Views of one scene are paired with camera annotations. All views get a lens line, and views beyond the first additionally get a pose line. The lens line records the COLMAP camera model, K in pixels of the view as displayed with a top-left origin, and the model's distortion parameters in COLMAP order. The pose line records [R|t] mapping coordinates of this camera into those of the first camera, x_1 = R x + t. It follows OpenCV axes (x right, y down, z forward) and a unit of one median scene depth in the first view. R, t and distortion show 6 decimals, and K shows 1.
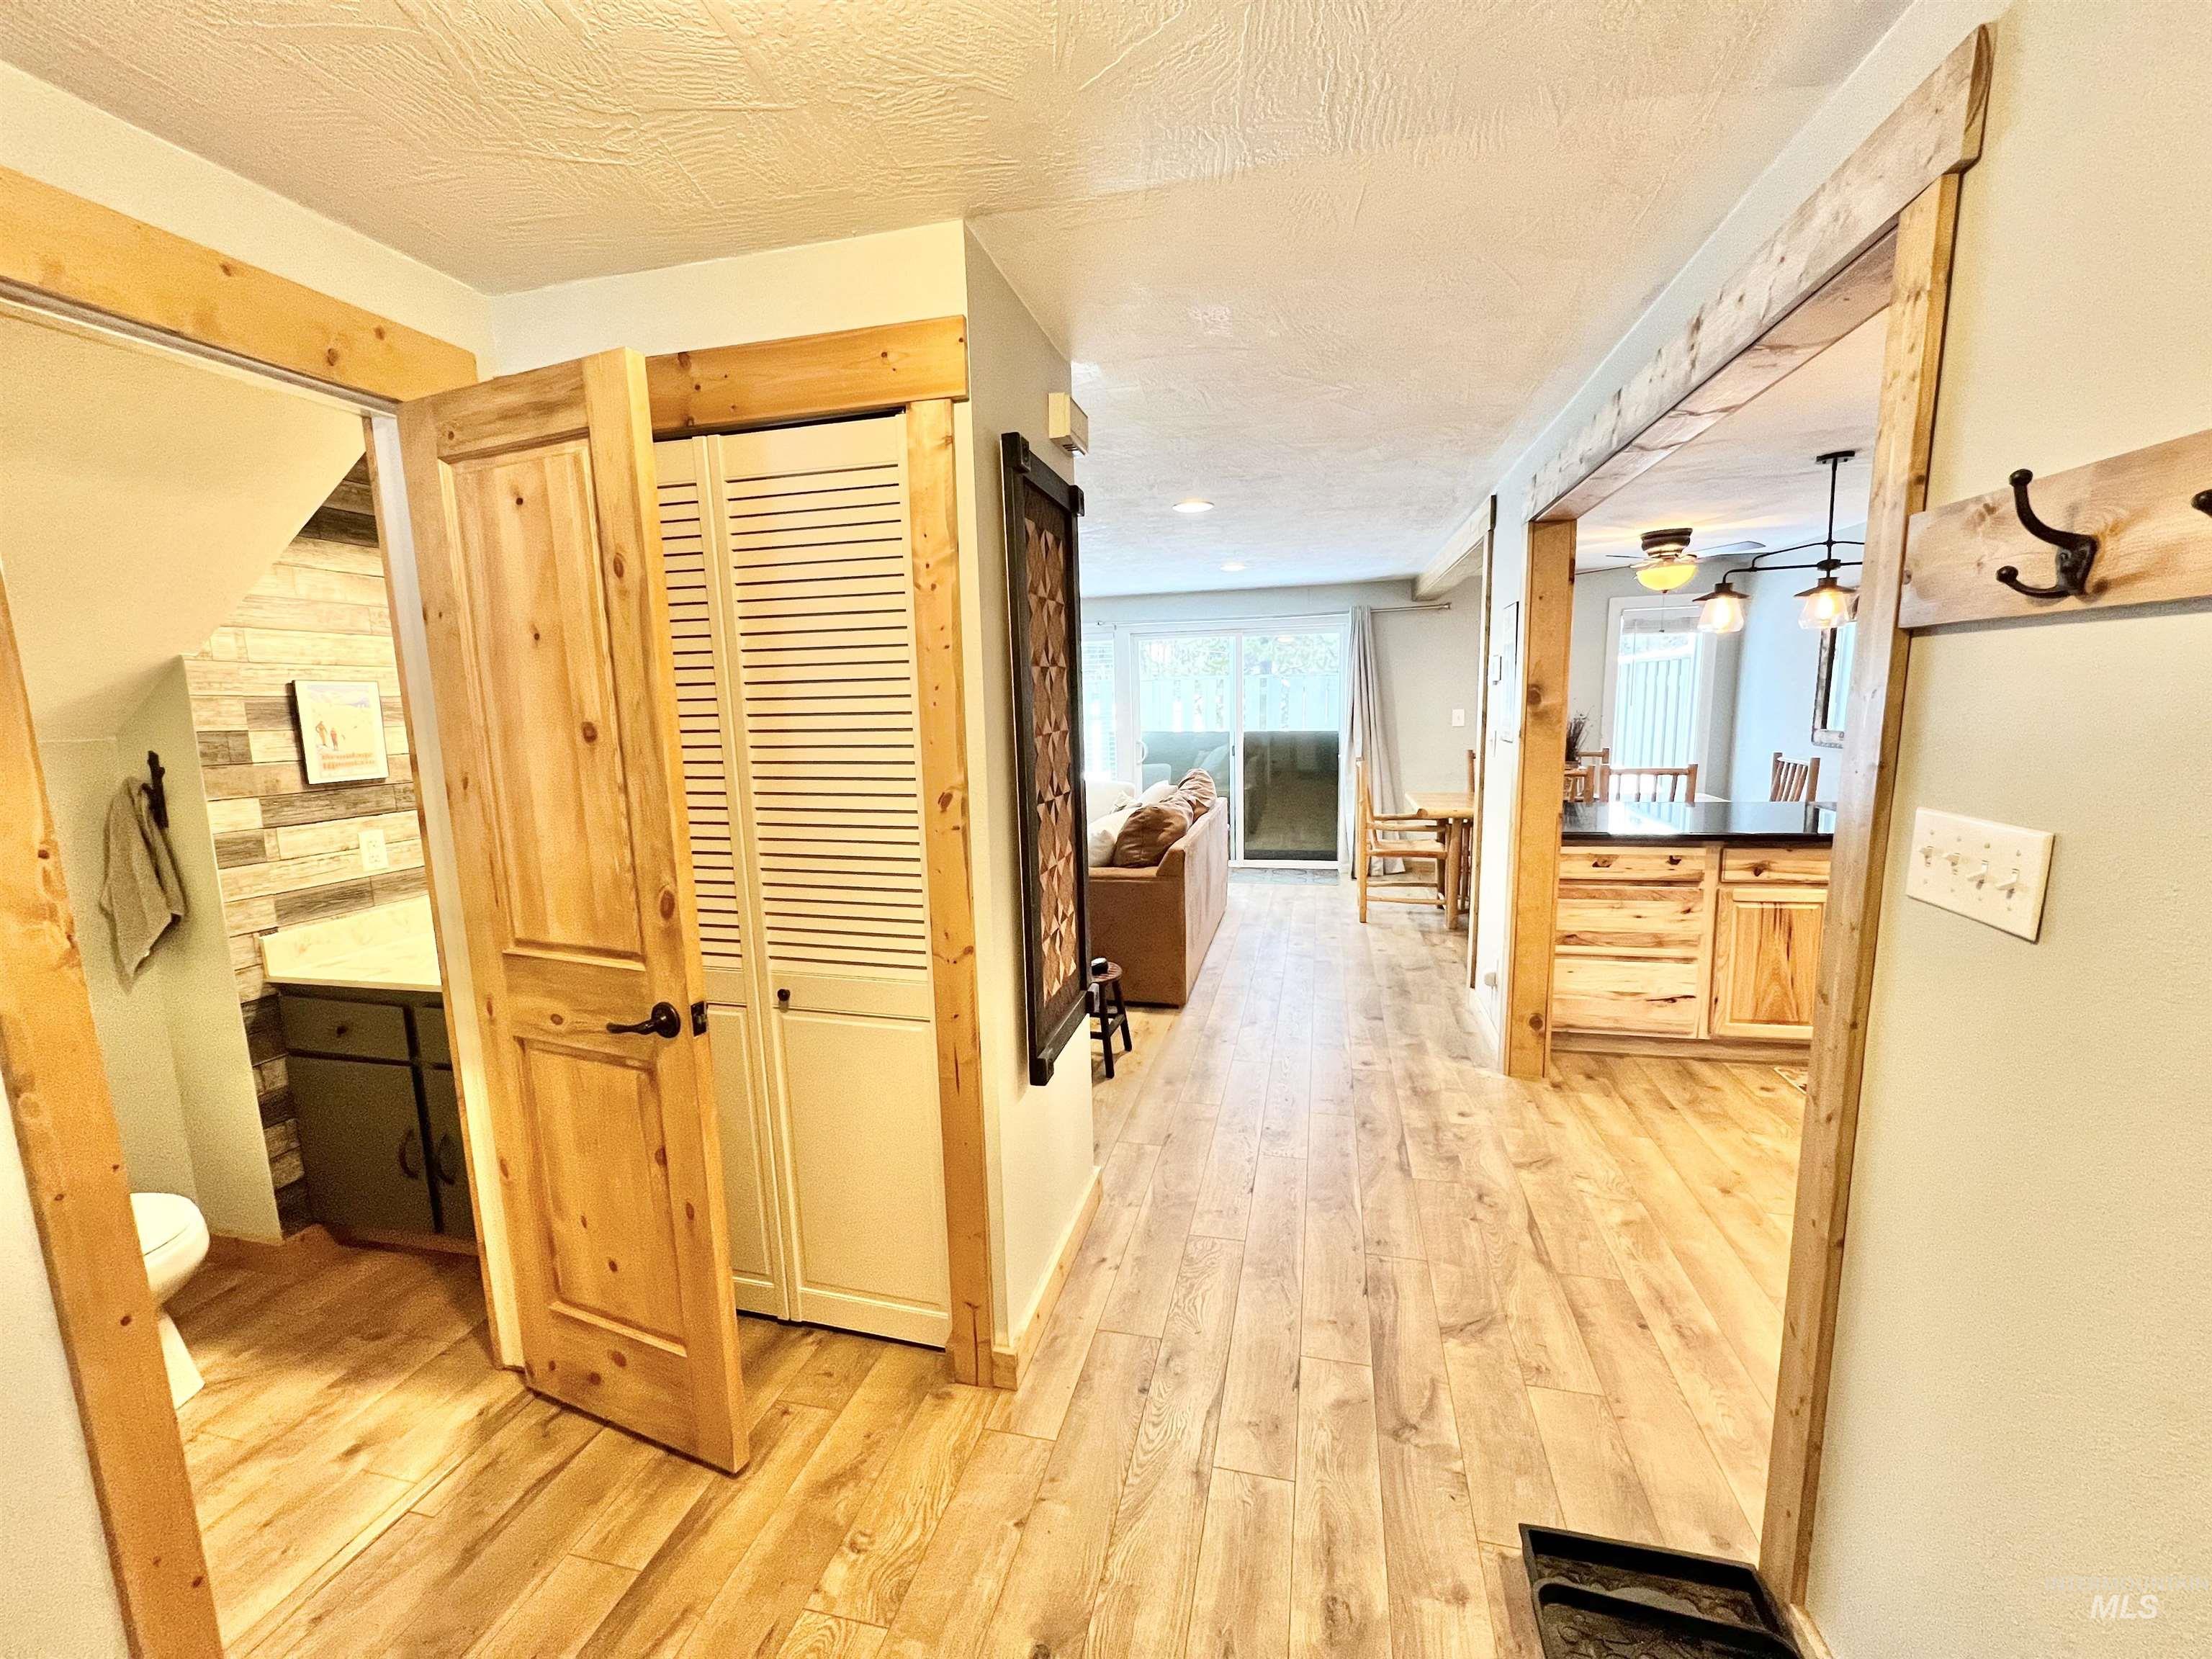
lens RADIAL K [[885.1, 0, 1108.9], [0, 885.1, 831.4], [0, 0, 1]] dist [0.000237, -0.000232]
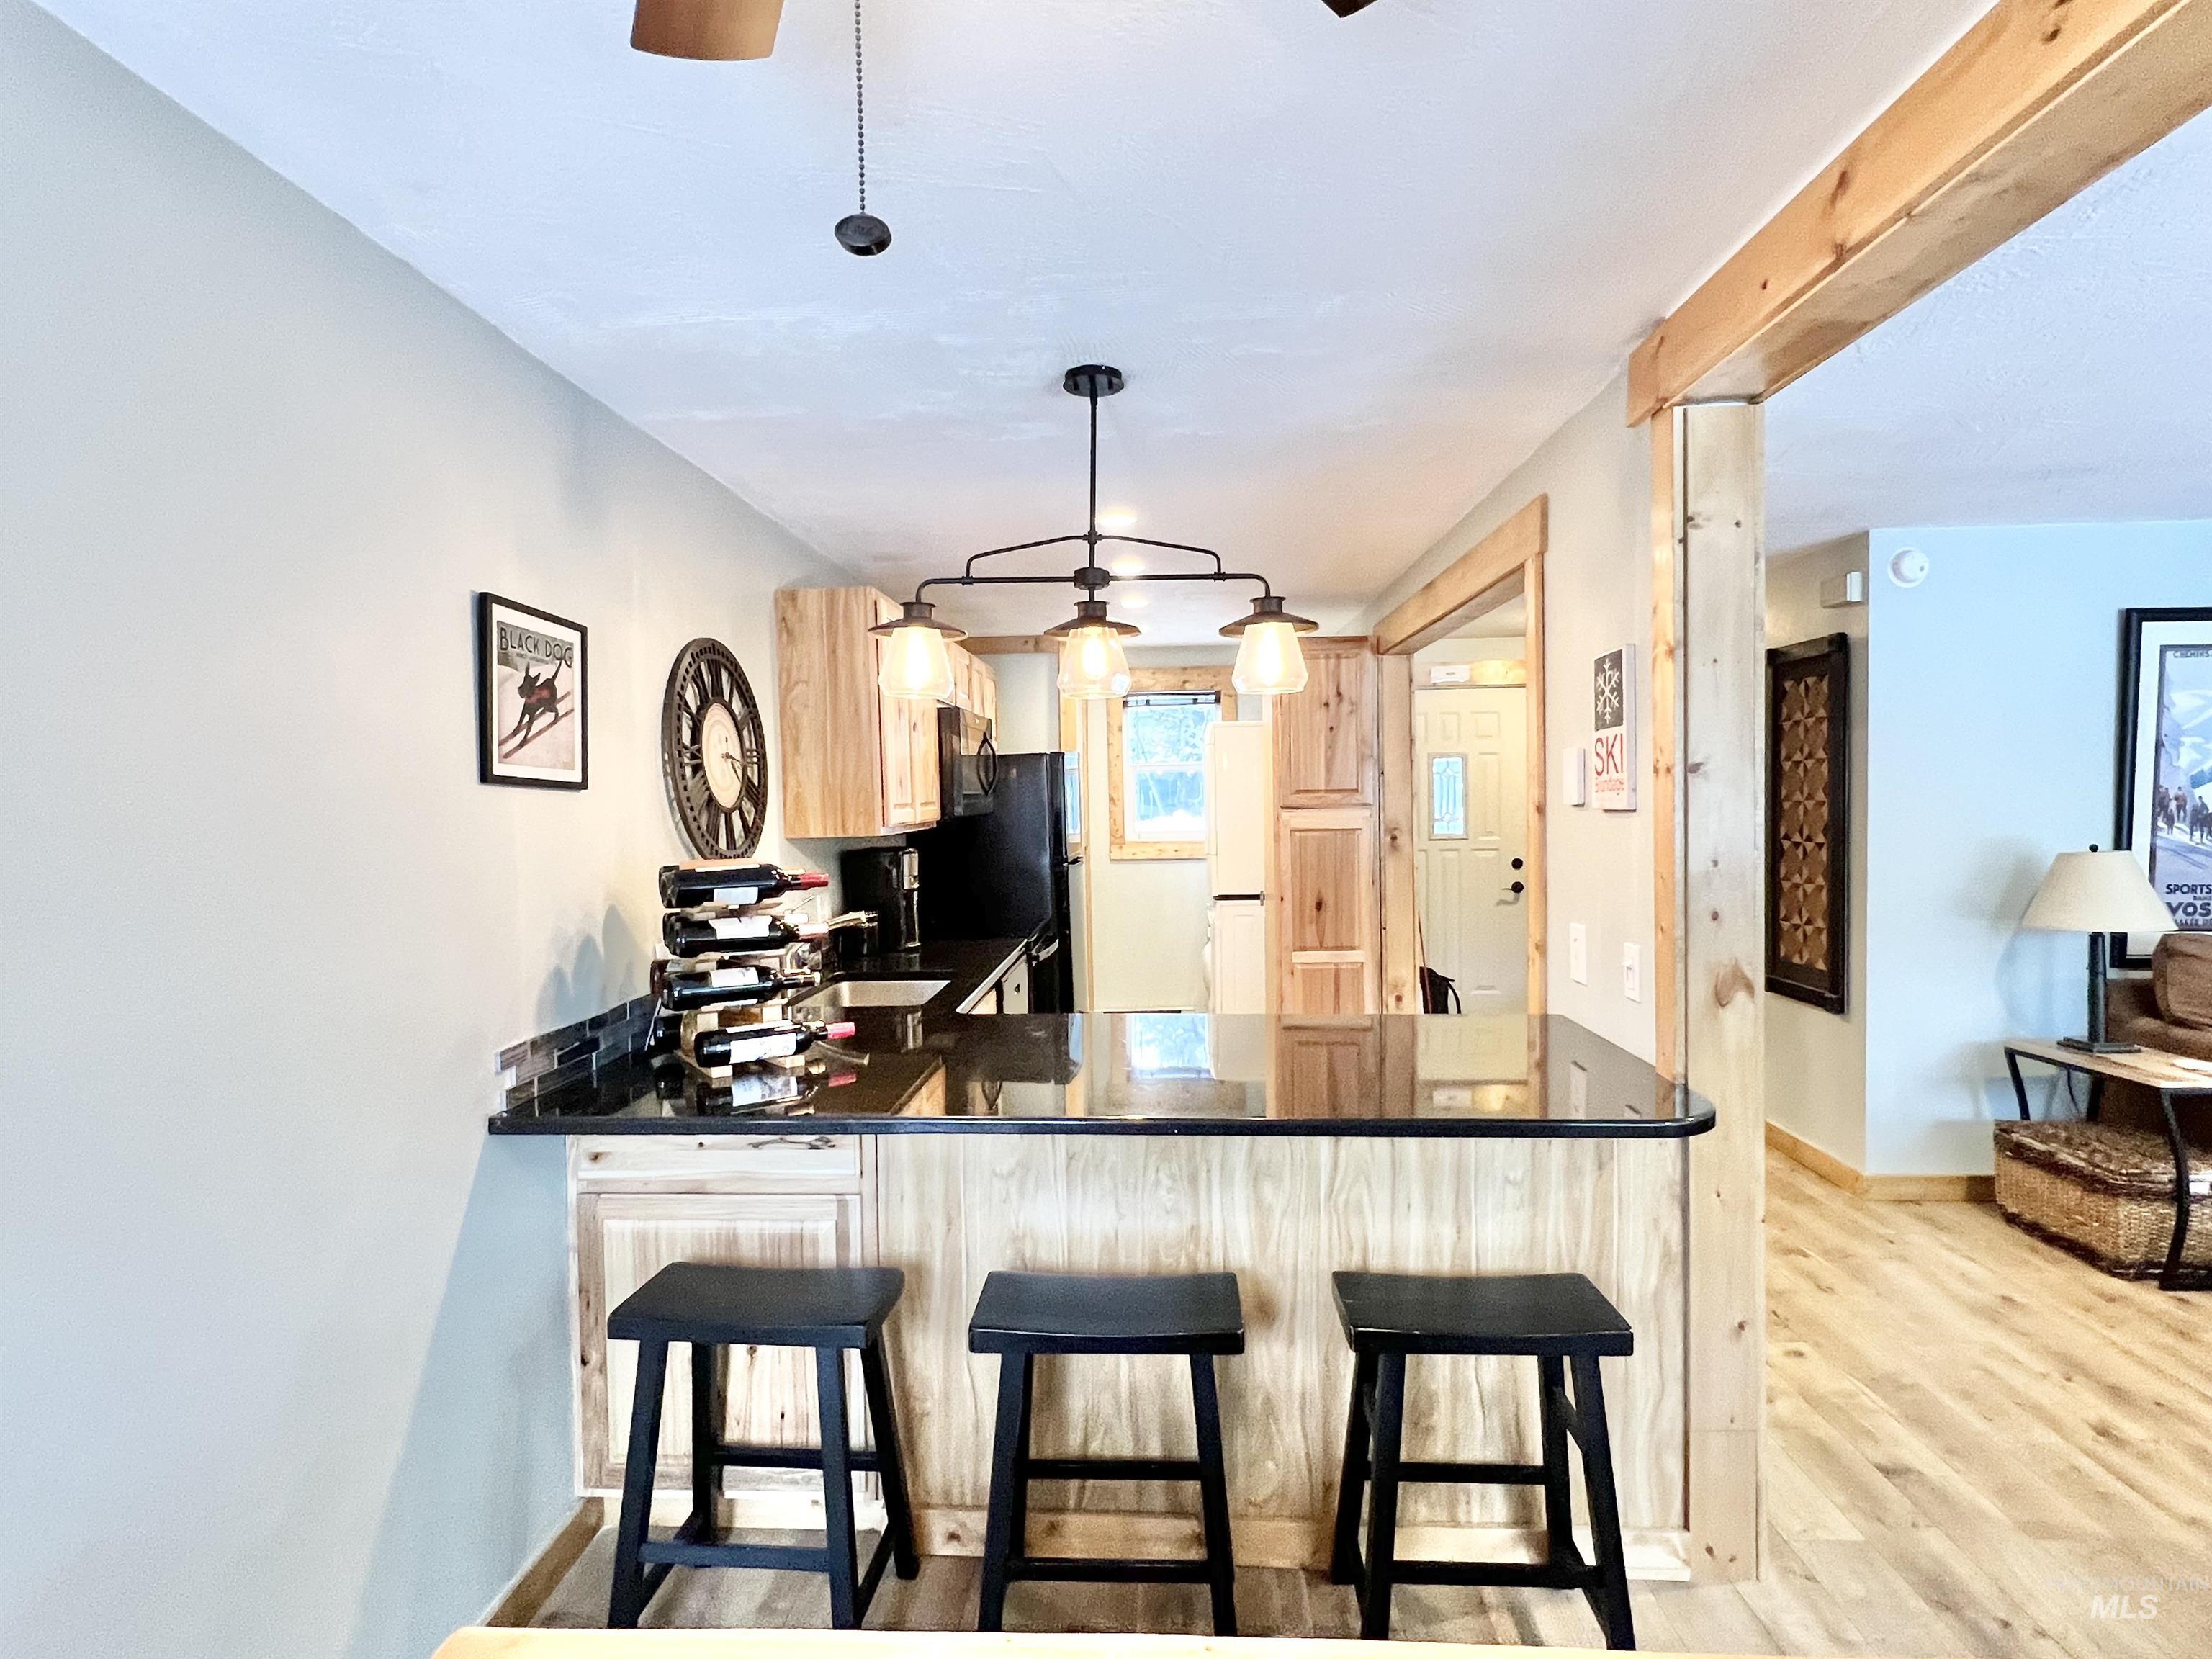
lens RADIAL K [[1137.9, 0, 1106.1], [0, 1137.9, 836.7], [0, 0, 1]] dist [0.000537, -0.002381]
pose [[-0.984182, 0.050908, -0.169691, 0.581618], [0.018278, 0.981892, 0.188559, -0.174198], [0.176217, 0.182475, -0.967290, 1.056809]]
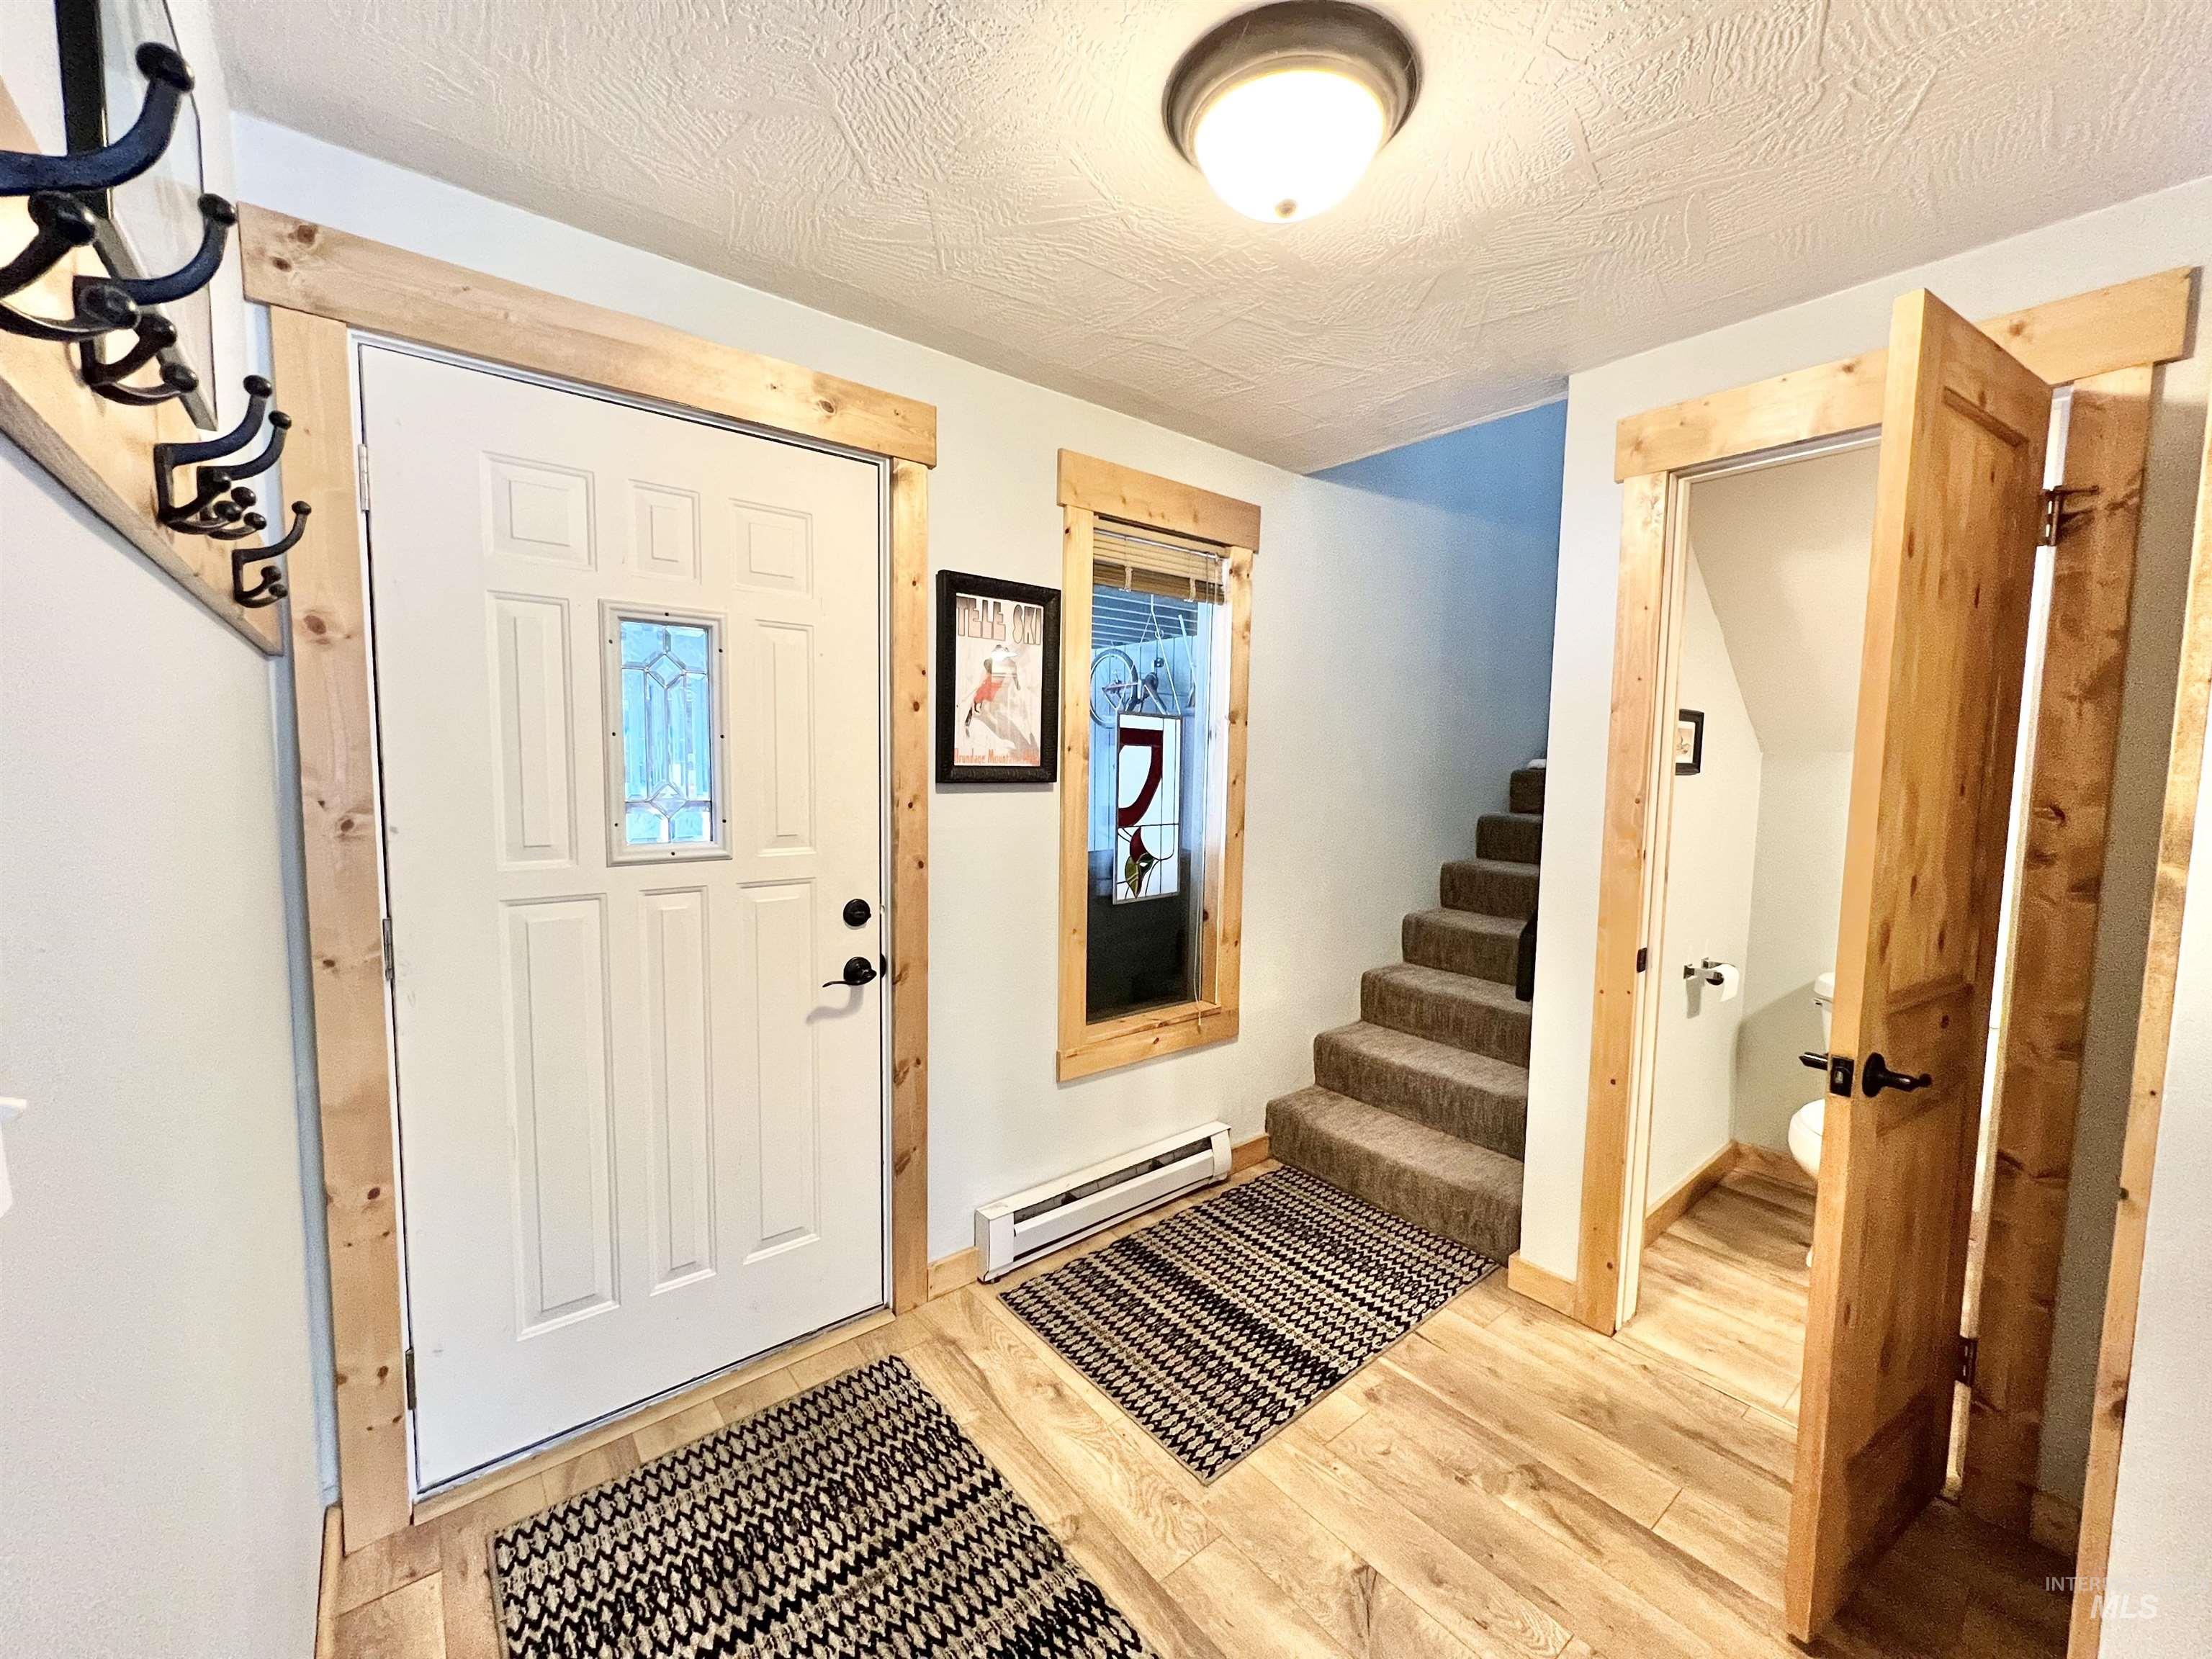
lens RADIAL K [[885.1, 0, 1098.3], [0, 885.1, 835.1], [0, 0, 1]] dist [0.000237, -0.000232]
pose [[-0.612375, 0.080030, -0.786507, 0.174889], [-0.115343, 0.975173, 0.189033, -0.023832], [0.782108, 0.206477, -0.587940, 0.259110]]
